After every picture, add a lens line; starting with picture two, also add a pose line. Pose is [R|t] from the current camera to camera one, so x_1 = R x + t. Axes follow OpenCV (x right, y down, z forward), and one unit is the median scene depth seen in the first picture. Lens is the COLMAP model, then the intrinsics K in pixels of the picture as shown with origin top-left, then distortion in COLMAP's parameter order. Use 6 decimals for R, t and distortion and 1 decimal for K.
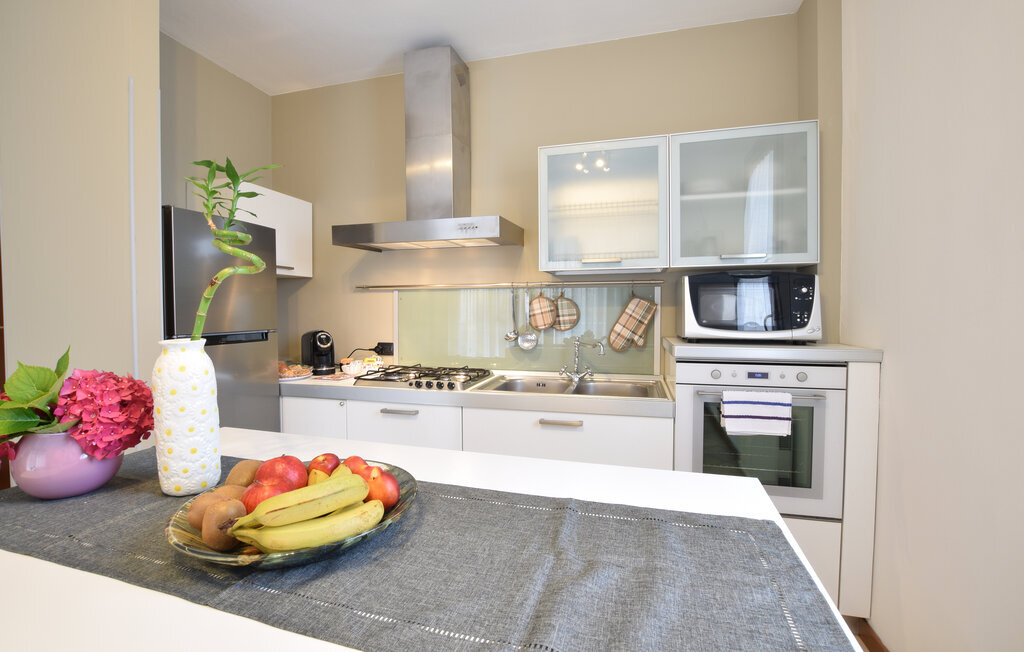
lens RADIAL K [[463.6, 0, 501.2], [0, 463.6, 307.8], [0, 0, 1]] dist [-0.002043, -0.000001]
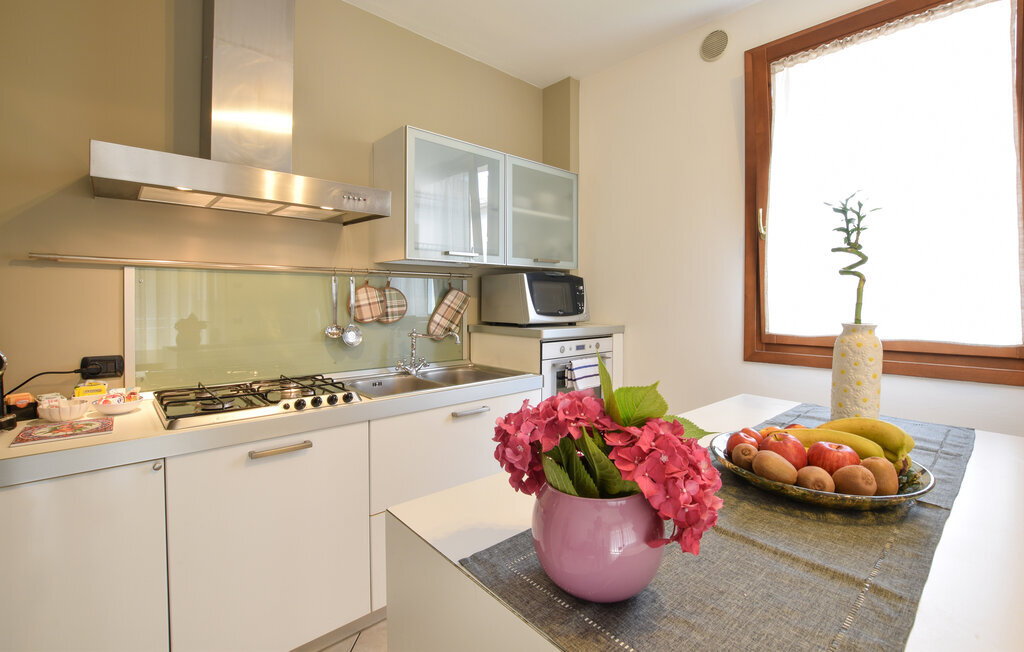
lens RADIAL K [[463.6, 0, 501.2], [0, 463.6, 307.8], [0, 0, 1]] dist [-0.002043, -0.000001]
pose [[0.520938, -0.010144, 0.853535, -0.573969], [-0.008359, 0.999821, 0.016984, 0.001478], [-0.853554, -0.015983, 0.520759, 0.339511]]
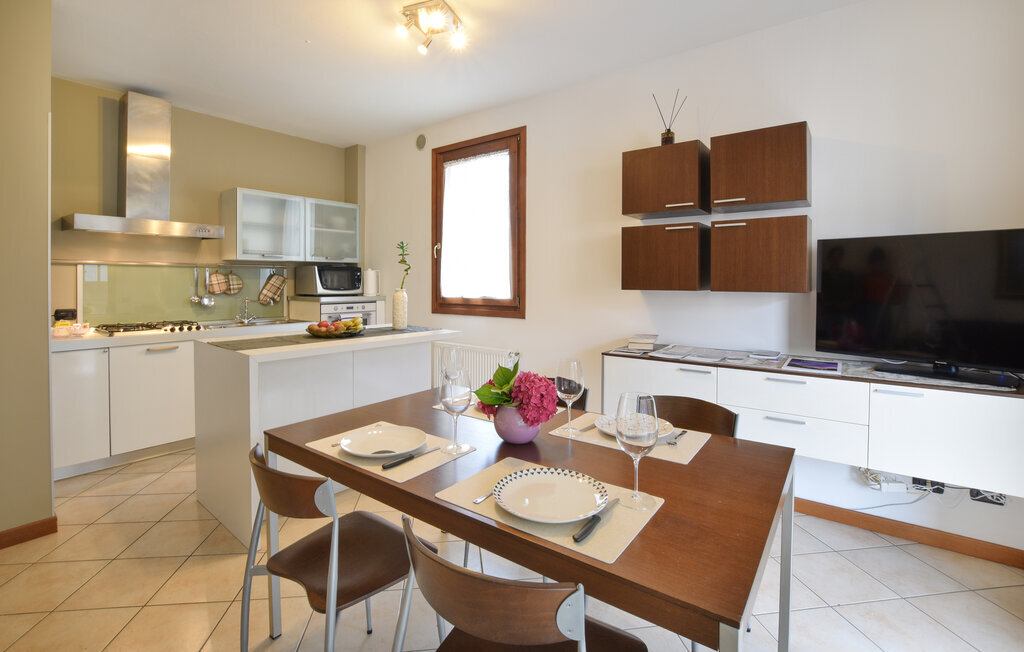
lens RADIAL K [[497.1, 0, 512.0], [0, 497.1, 293.4], [0, 0, 1]] dist [-0.000635, 0.000202]
pose [[0.380837, -0.018487, 0.924457, -1.171570], [-0.007947, 0.999698, 0.023266, -0.002042], [-0.924608, -0.016207, 0.380575, -0.614389]]
